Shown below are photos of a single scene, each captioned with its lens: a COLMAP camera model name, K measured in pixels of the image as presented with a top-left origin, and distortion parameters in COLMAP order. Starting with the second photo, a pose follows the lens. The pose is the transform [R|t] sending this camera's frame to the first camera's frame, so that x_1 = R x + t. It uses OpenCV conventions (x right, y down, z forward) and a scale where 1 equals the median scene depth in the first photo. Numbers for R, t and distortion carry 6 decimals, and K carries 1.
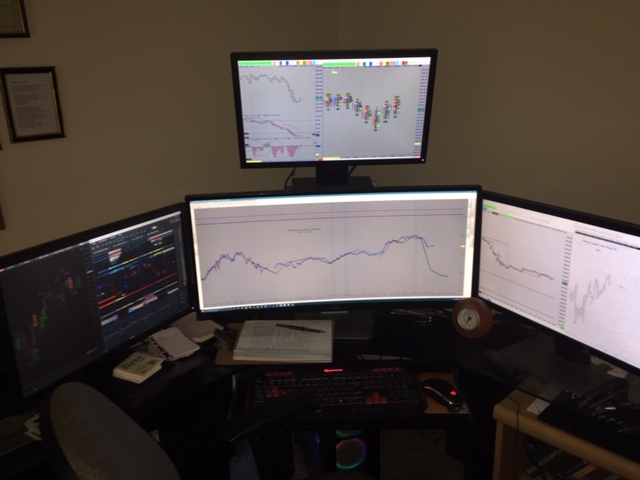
lens RADIAL K [[555.3, 0, 320.0], [0, 555.3, 240.0], [0, 0, 1]] dist [0.094058, -0.140492]
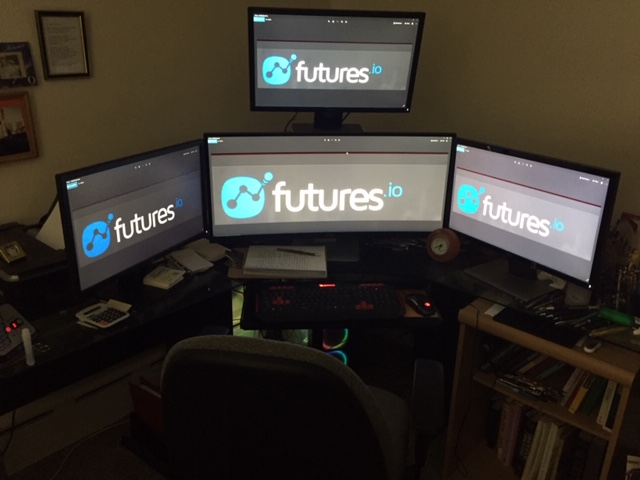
lens RADIAL K [[555.3, 0, 320.0], [0, 555.3, 240.0], [0, 0, 1]] dist [0.094058, -0.140492]
pose [[0.997420, 0.022666, 0.068116, -0.075799], [-0.026857, 0.997761, 0.061254, 0.065489], [-0.066575, -0.062925, 0.995795, -0.178624]]
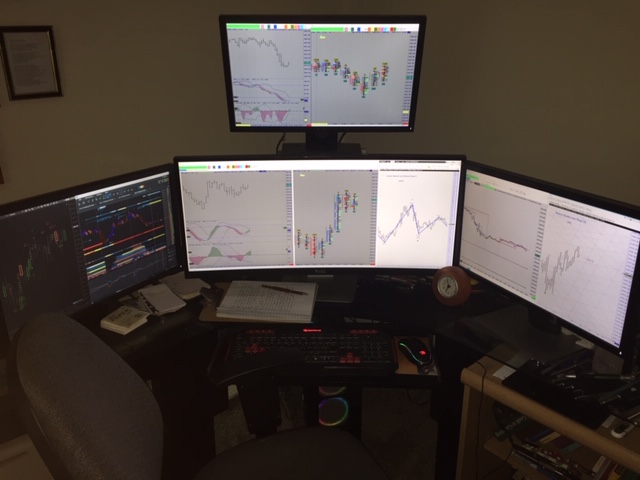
lens RADIAL K [[555.3, 0, 320.0], [0, 555.3, 240.0], [0, 0, 1]] dist [0.094058, -0.140492]
pose [[0.998677, 0.035364, -0.037342, 0.071178], [-0.033214, 0.997838, 0.056705, 0.006017], [0.039266, -0.055390, 0.997692, -0.023194]]
